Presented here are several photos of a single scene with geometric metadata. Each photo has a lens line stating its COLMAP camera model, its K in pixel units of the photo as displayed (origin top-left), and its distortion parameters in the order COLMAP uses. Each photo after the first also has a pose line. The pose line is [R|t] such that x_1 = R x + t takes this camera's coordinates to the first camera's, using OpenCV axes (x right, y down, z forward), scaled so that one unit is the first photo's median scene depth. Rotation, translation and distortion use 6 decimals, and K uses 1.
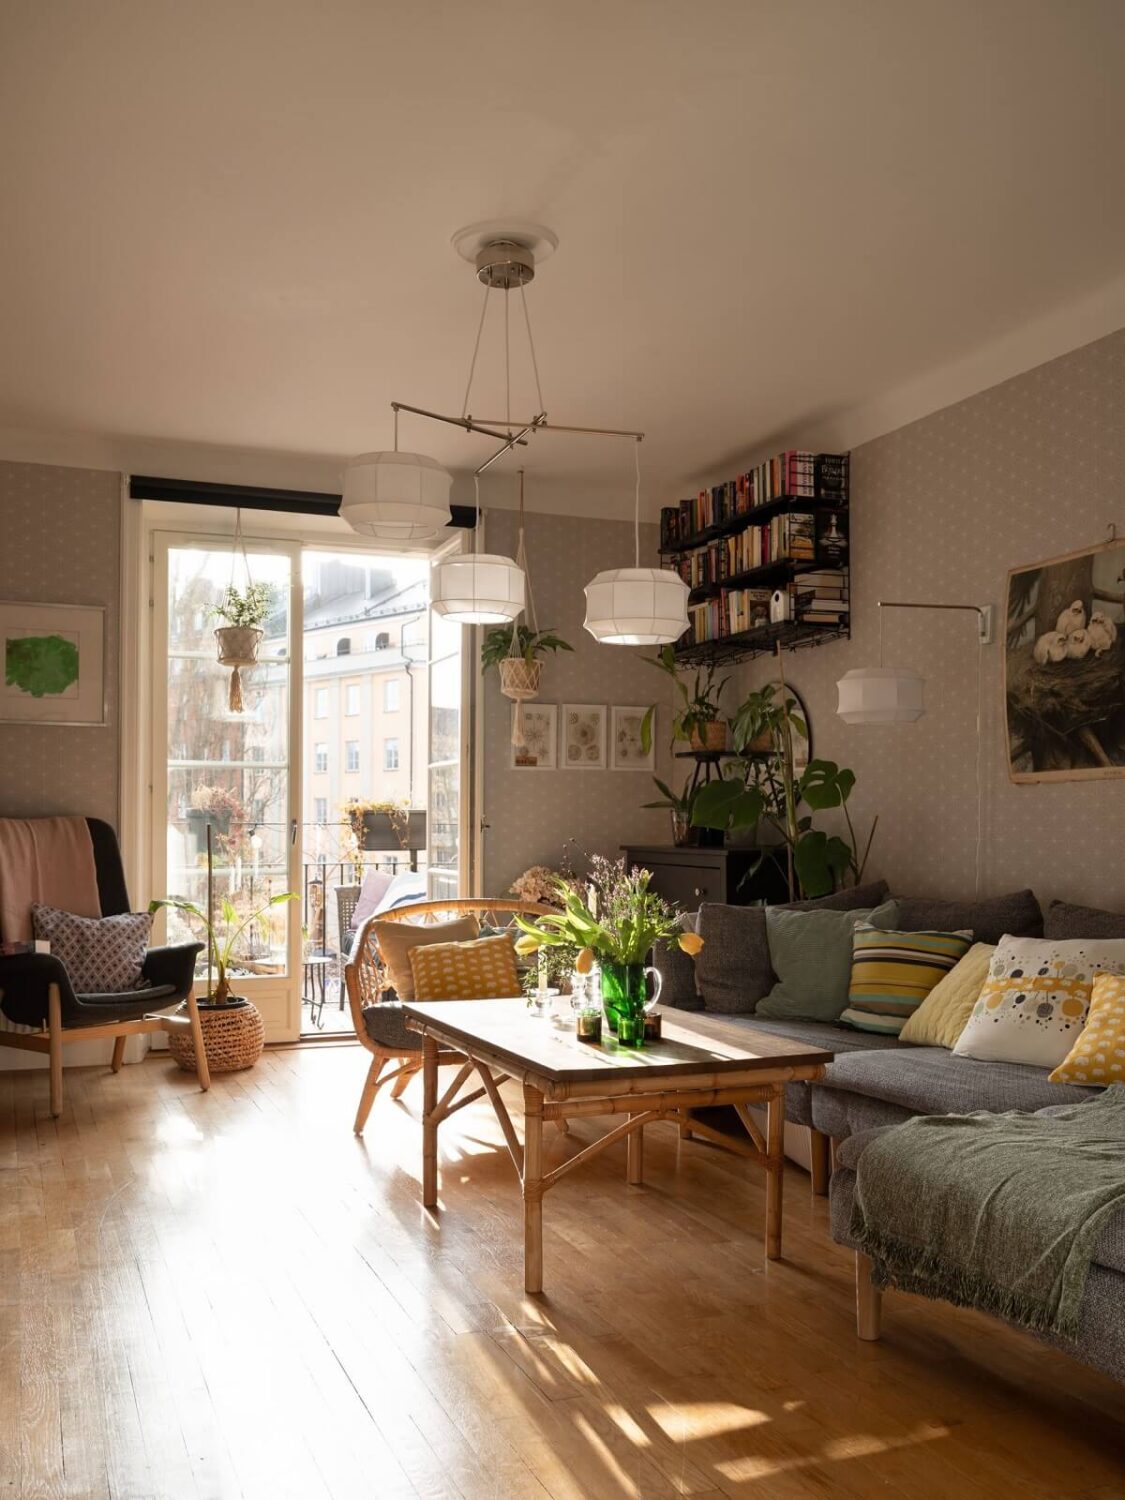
lens RADIAL K [[1397.9, 0, 569.9], [0, 1397.9, 798.1], [0, 0, 1]] dist [0.005987, 0.000000]
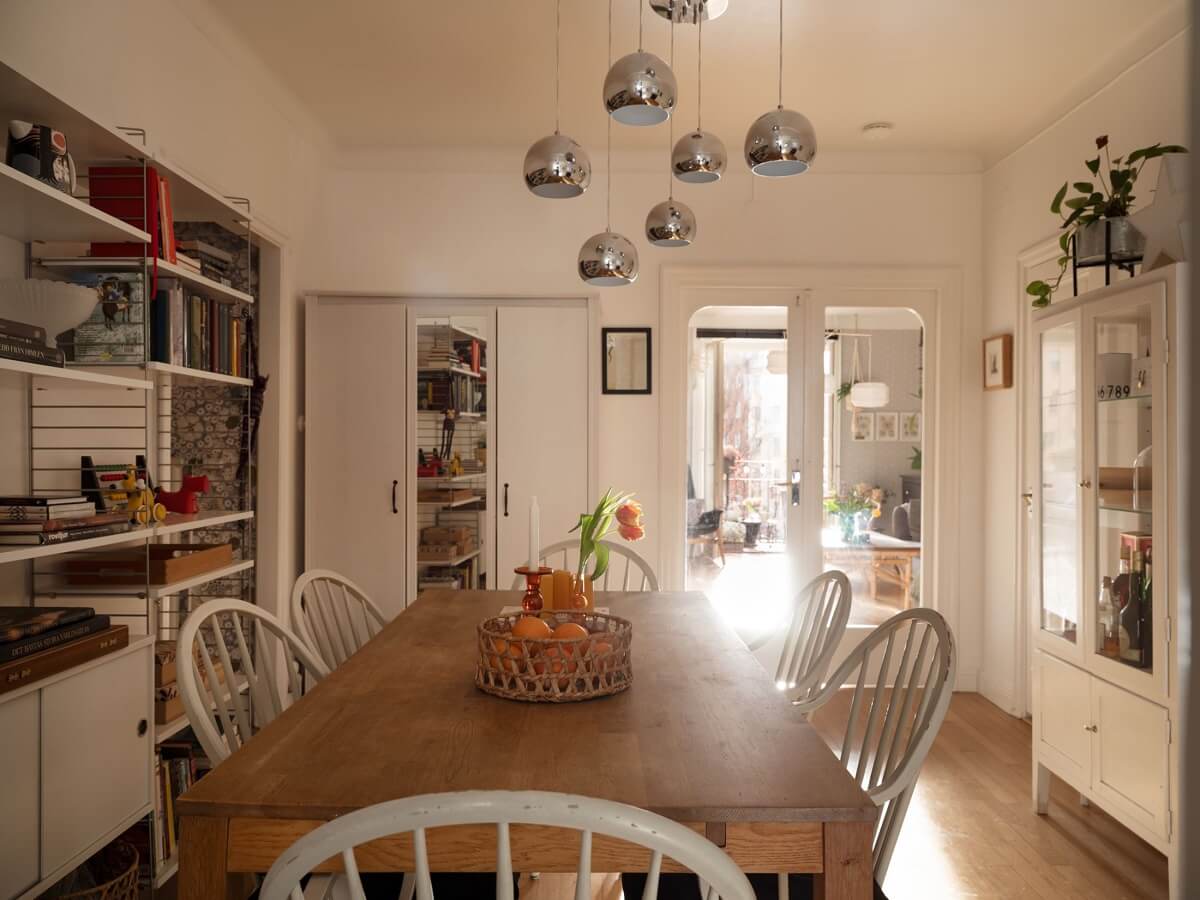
lens RADIAL K [[953.4, 0, 601.4], [0, 953.4, 450.3], [0, 0, 1]] dist [0.005445, -0.011179]
pose [[0.926435, 0.006859, -0.376392, 0.198519], [0.001038, 0.999784, 0.020775, -0.045570], [0.376453, -0.019637, 0.926227, -0.740244]]
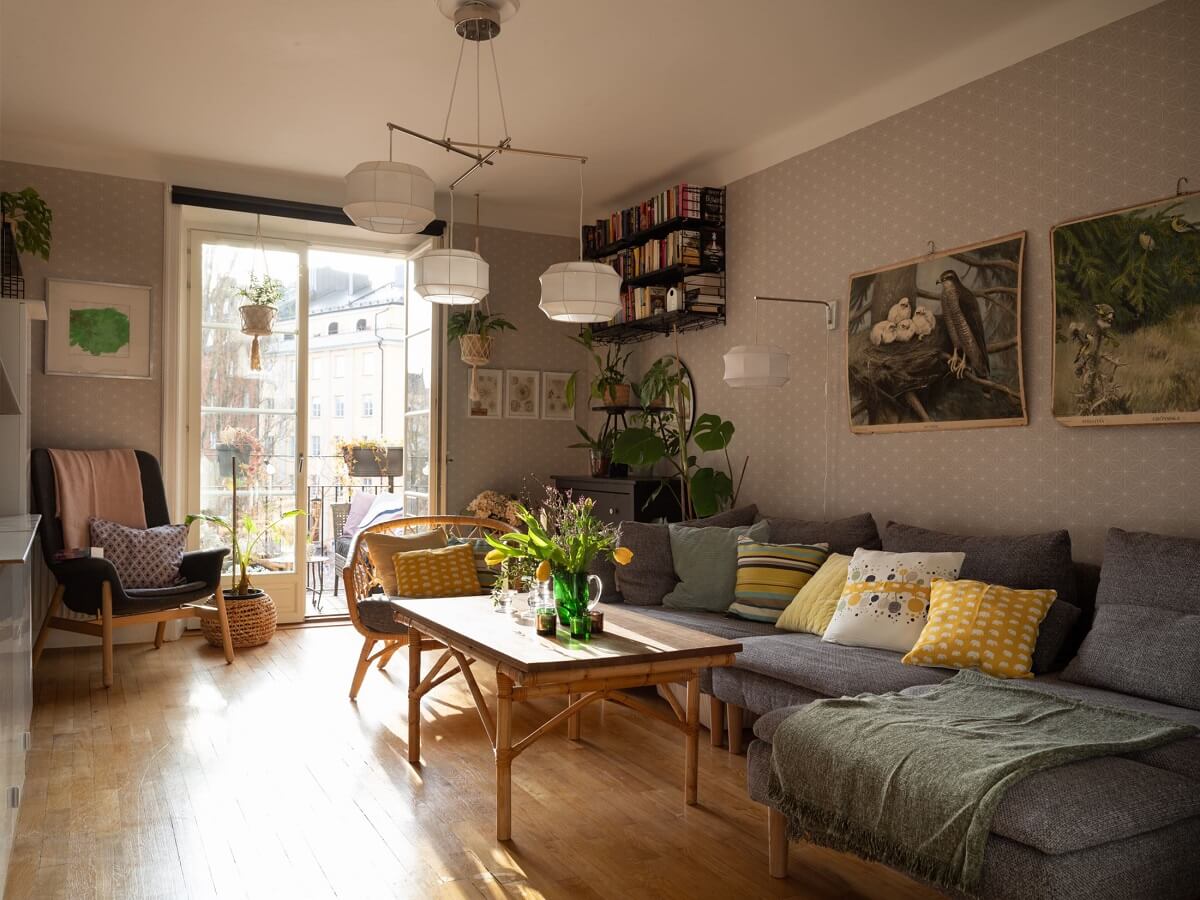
lens RADIAL K [[953.4, 0, 595.9], [0, 953.4, 454.2], [0, 0, 1]] dist [0.005445, -0.011179]
pose [[0.993776, 0.010190, 0.110932, -0.025196], [-0.012011, 0.999804, 0.015761, -0.001606], [-0.110749, -0.016995, 0.993703, 0.094078]]
